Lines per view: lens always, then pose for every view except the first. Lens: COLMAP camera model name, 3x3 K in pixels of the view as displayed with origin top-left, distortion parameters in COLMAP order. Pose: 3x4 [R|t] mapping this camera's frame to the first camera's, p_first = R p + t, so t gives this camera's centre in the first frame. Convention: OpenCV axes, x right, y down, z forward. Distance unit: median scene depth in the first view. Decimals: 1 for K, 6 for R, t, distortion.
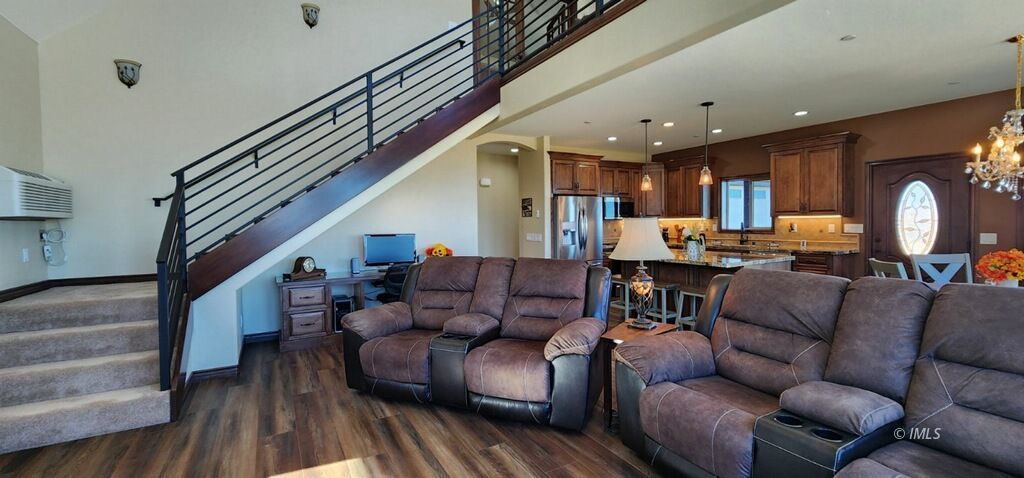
lens RADIAL K [[423.9, 0, 512.0], [0, 423.9, 239.0], [0, 0, 1]] dist [0.002701, 0.000149]
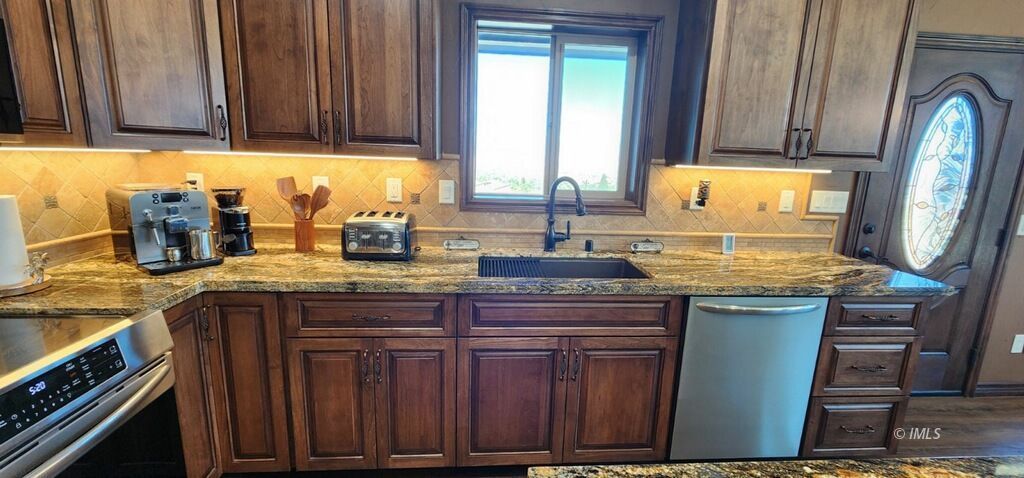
lens RADIAL K [[423.9, 0, 512.0], [0, 423.9, 239.0], [0, 0, 1]] dist [0.002701, 0.000149]
pose [[0.422219, -0.144058, 0.894974, 0.253035], [-0.002311, 0.987118, 0.159980, -0.044115], [-0.906491, -0.069615, 0.416447, 0.902585]]
